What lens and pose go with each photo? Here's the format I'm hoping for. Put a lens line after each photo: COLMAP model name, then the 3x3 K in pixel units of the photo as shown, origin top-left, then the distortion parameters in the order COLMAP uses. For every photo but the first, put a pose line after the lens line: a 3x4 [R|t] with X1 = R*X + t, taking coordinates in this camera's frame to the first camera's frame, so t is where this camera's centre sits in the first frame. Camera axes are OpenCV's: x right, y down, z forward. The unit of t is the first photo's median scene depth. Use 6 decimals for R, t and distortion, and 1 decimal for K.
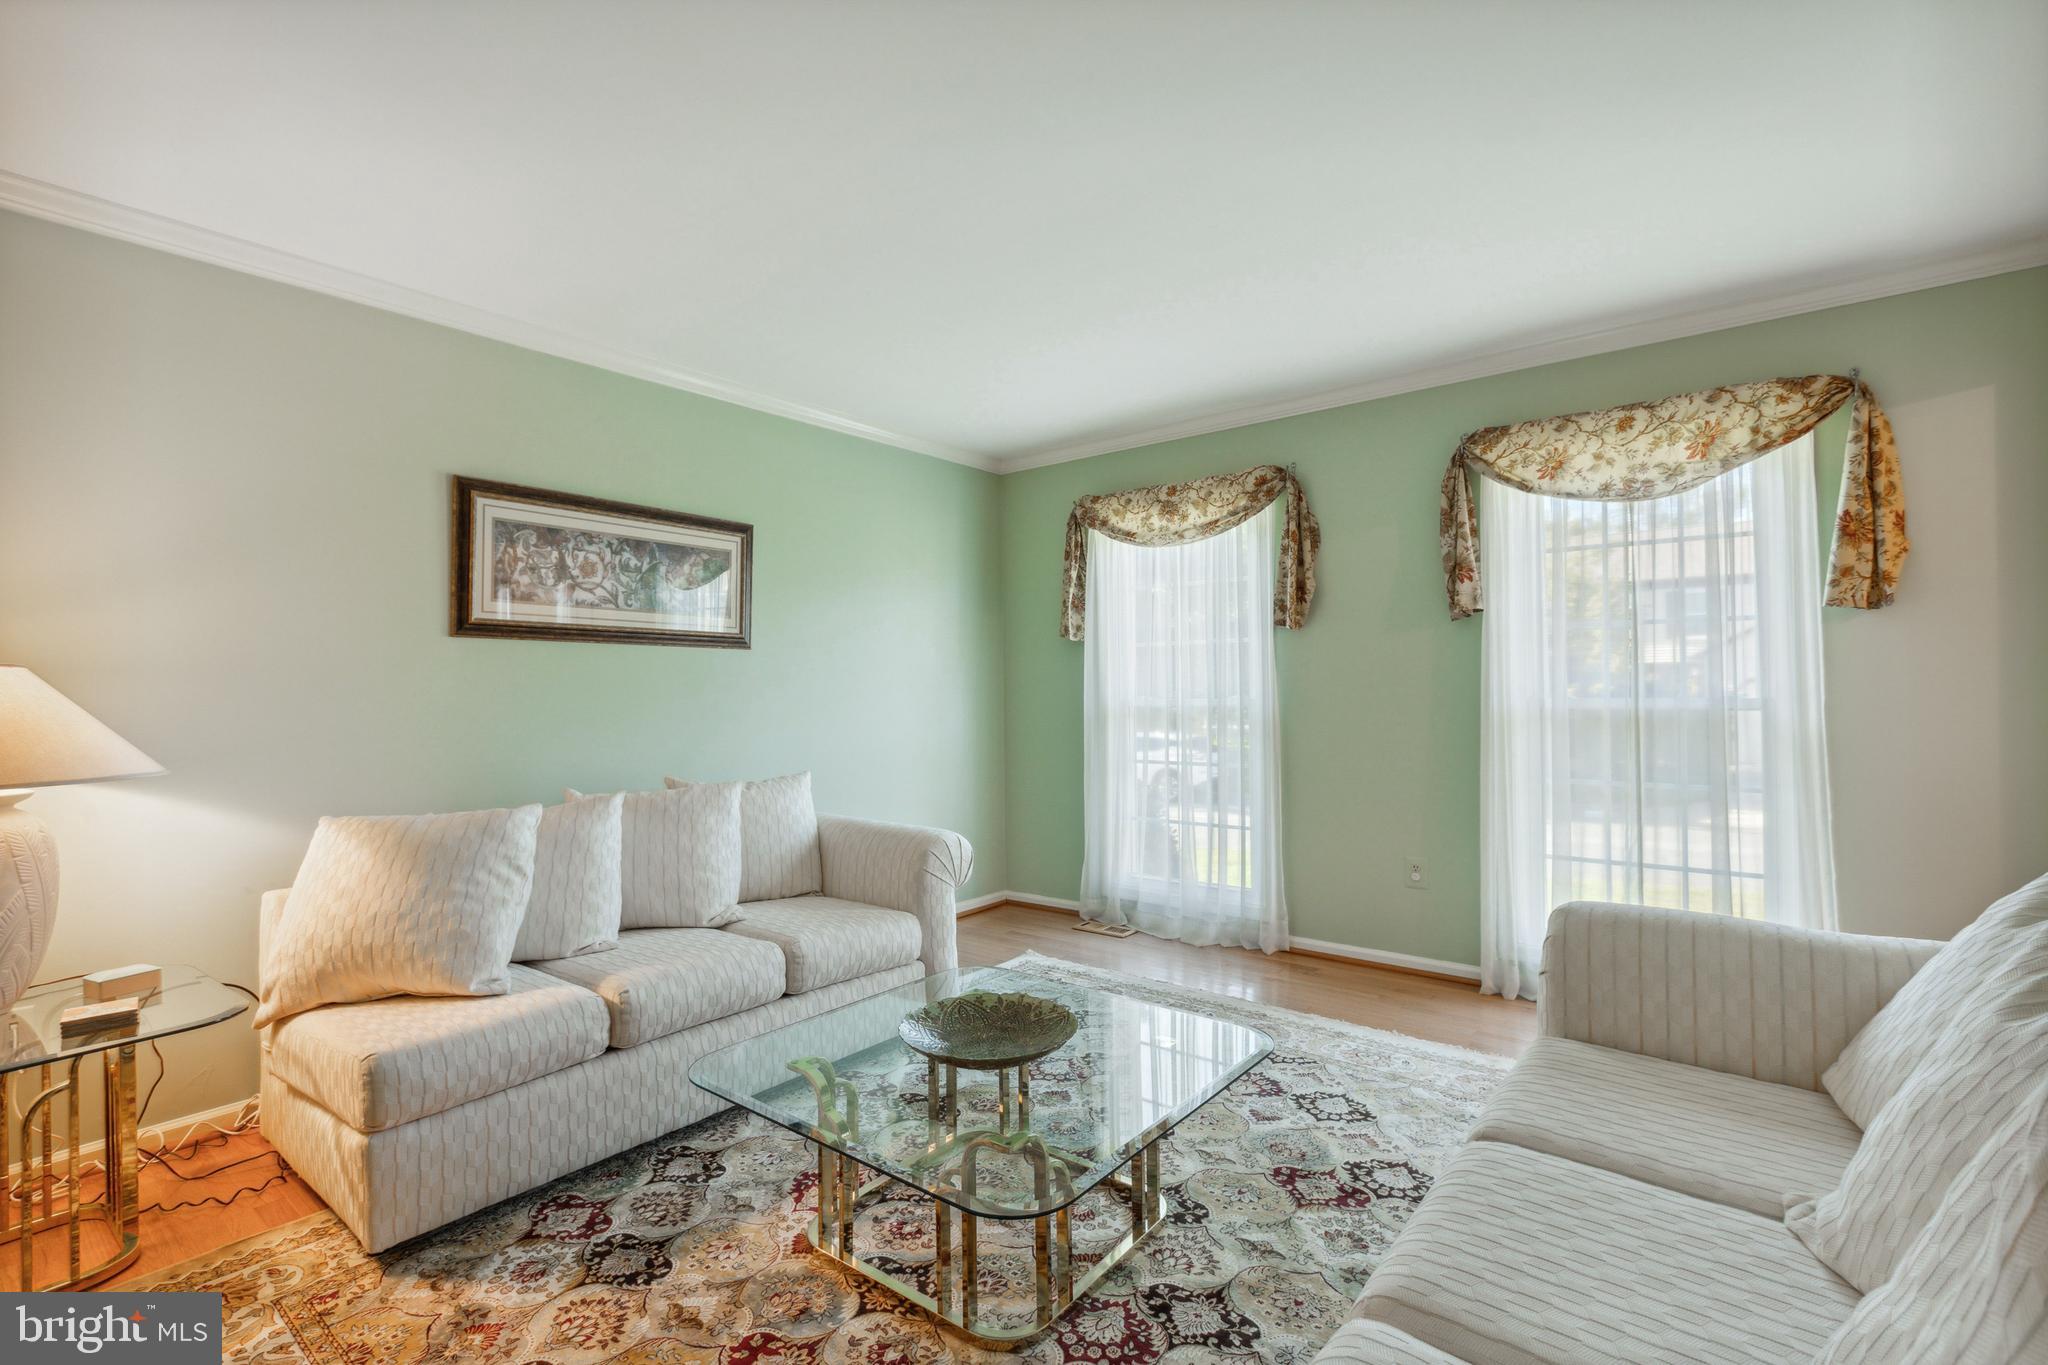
lens RADIAL K [[856.7, 0, 1112.3], [0, 856.7, 674.3], [0, 0, 1]] dist [0.000166, 0.000027]
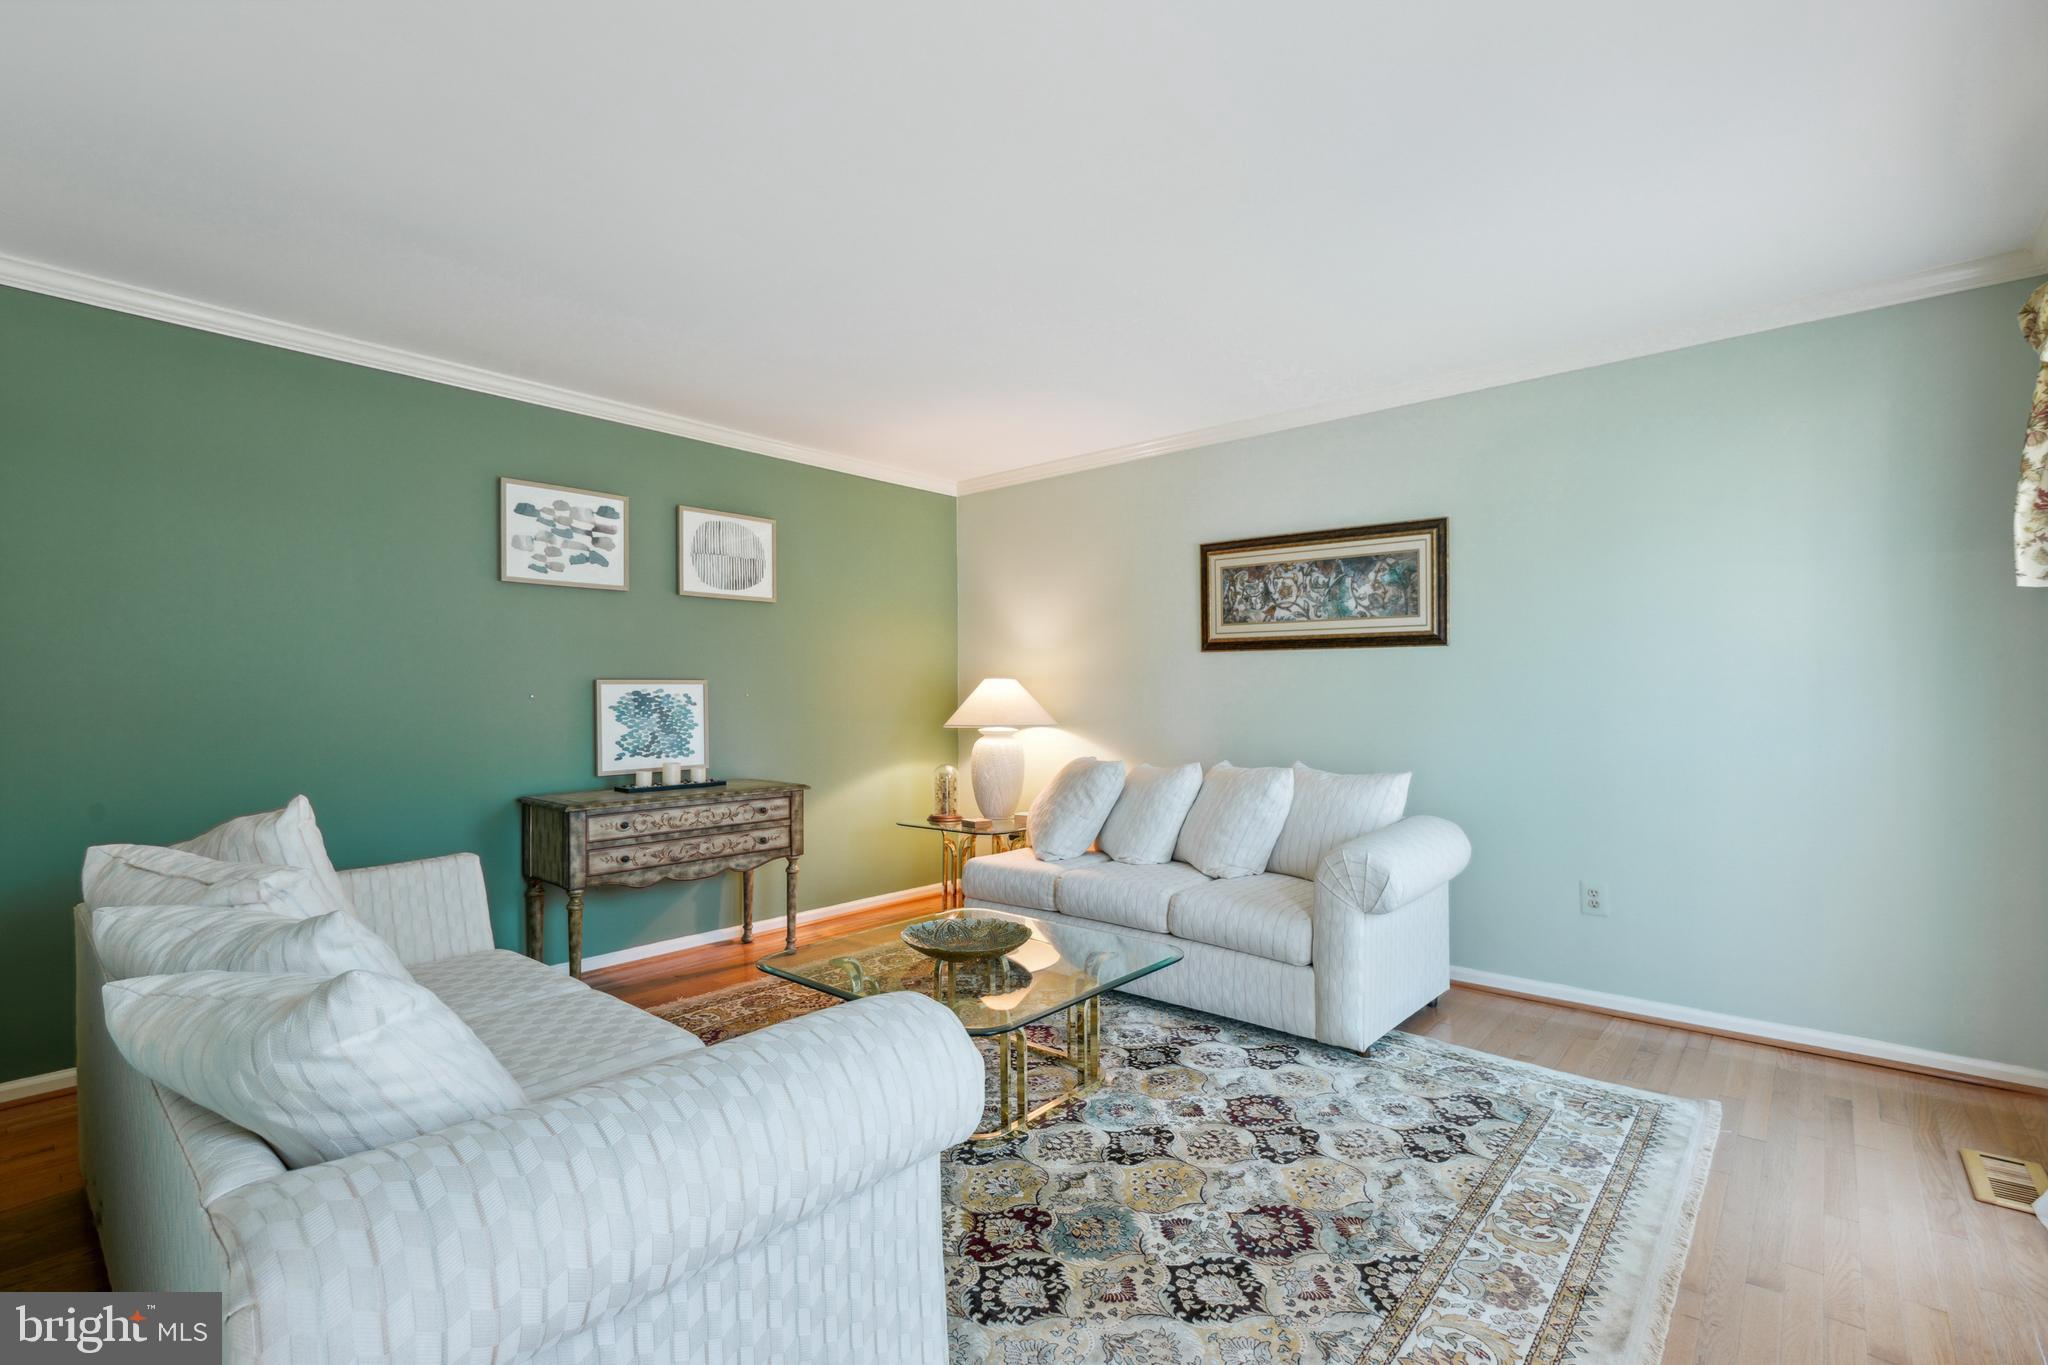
lens RADIAL K [[924.1, 0, 1018.7], [0, 924.1, 688.8], [0, 0, 1]] dist [0.001739, 0.000305]
pose [[-0.047241, 0.010118, -0.998832, 0.784412], [0.022456, 0.999707, 0.009065, -0.000971], [0.998631, -0.022001, -0.047455, 0.679005]]
